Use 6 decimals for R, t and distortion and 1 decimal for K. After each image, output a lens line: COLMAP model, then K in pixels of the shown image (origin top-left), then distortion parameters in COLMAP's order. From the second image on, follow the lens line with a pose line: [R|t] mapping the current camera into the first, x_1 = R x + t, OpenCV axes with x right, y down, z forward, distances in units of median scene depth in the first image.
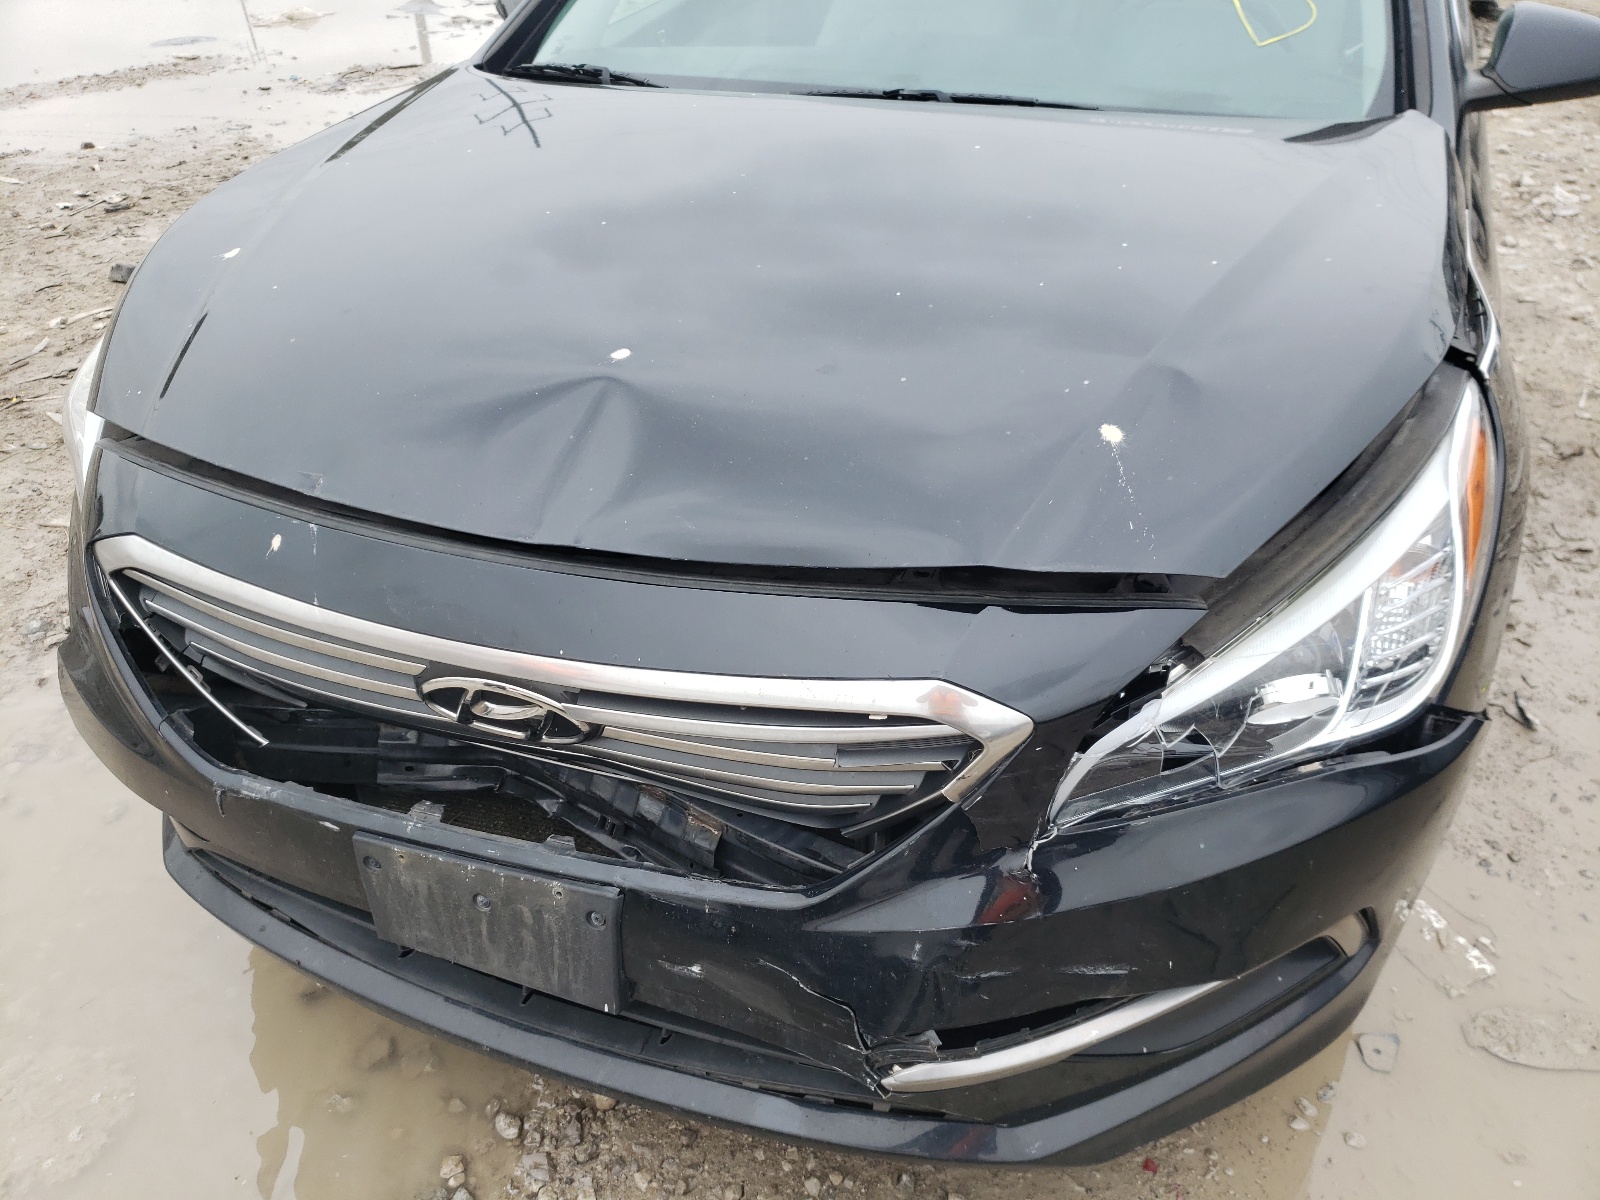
lens RADIAL K [[1239.2, 0, 801.4], [0, 1239.2, 630.5], [0, 0, 1]] dist [0.000556, 0.057935]
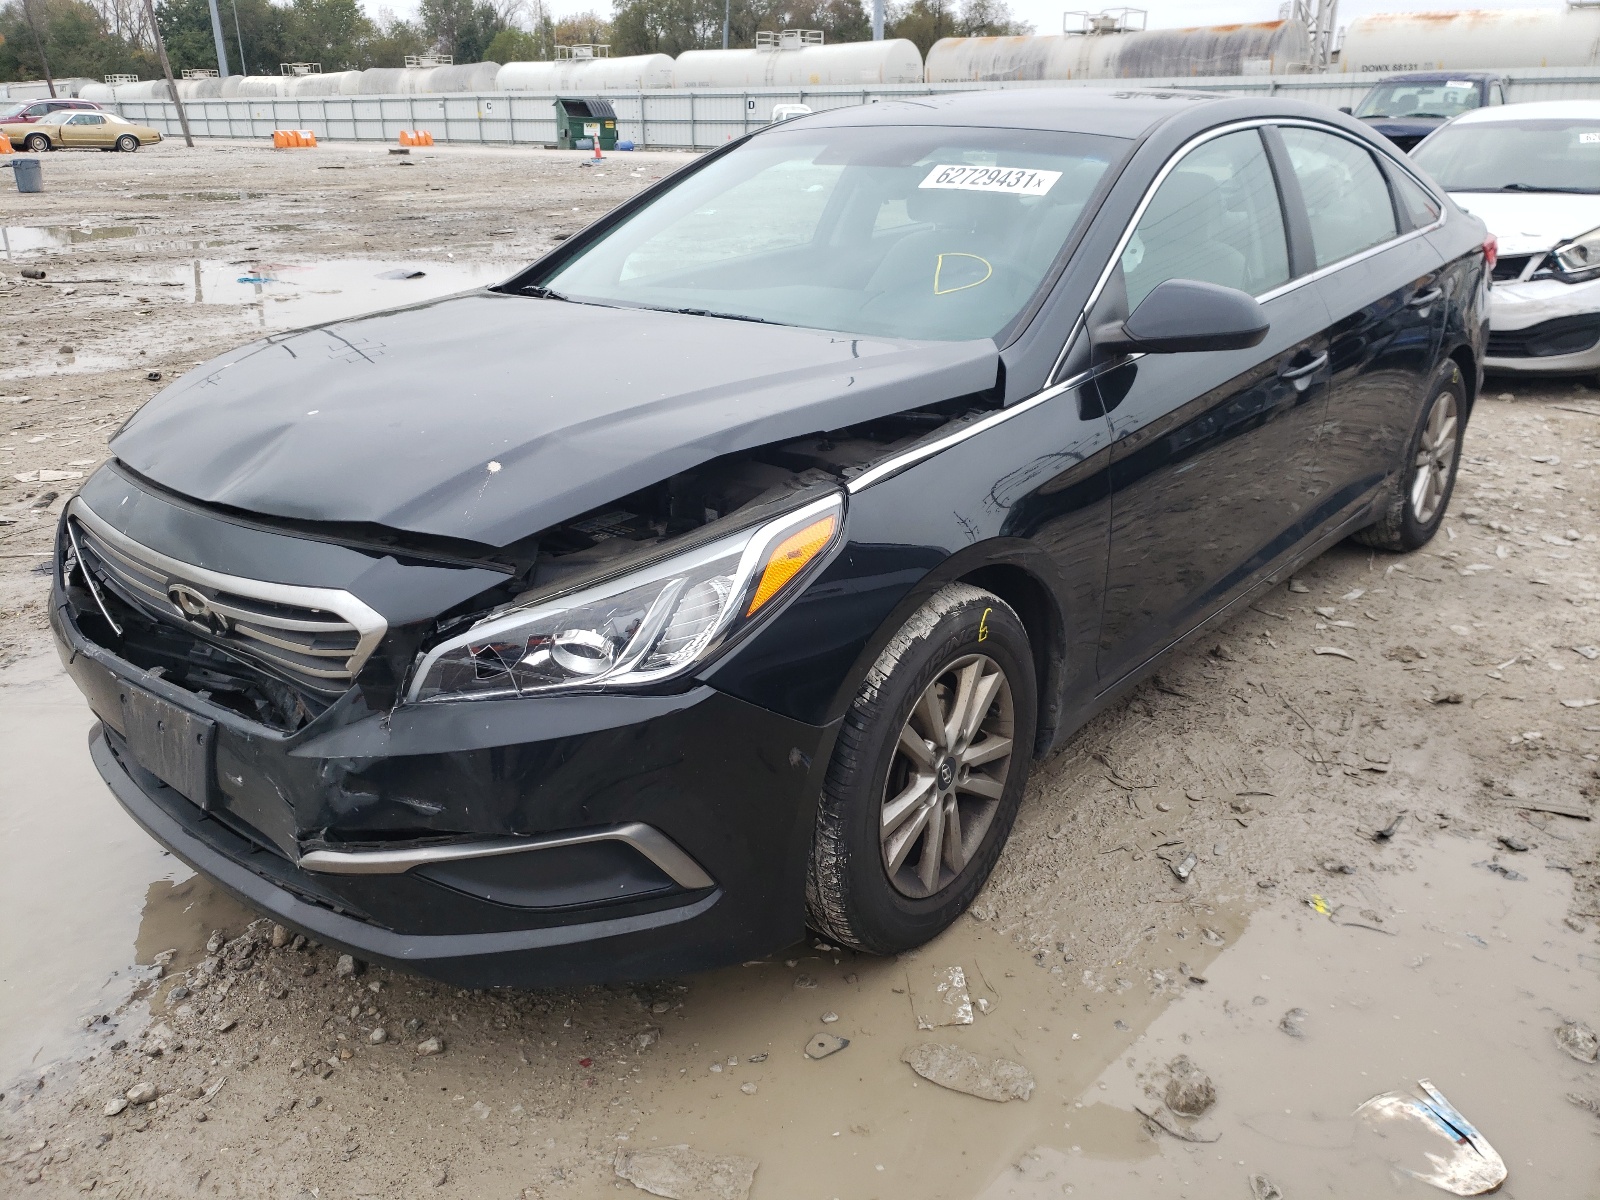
lens RADIAL K [[1239.2, 0, 801.4], [0, 1239.2, 630.5], [0, 0, 1]] dist [0.000556, 0.057935]
pose [[0.938964, 0.131710, -0.317805, 0.995565], [-0.197418, 0.962851, -0.184237, 0.226525], [0.281733, 0.235733, 0.930084, -0.290010]]
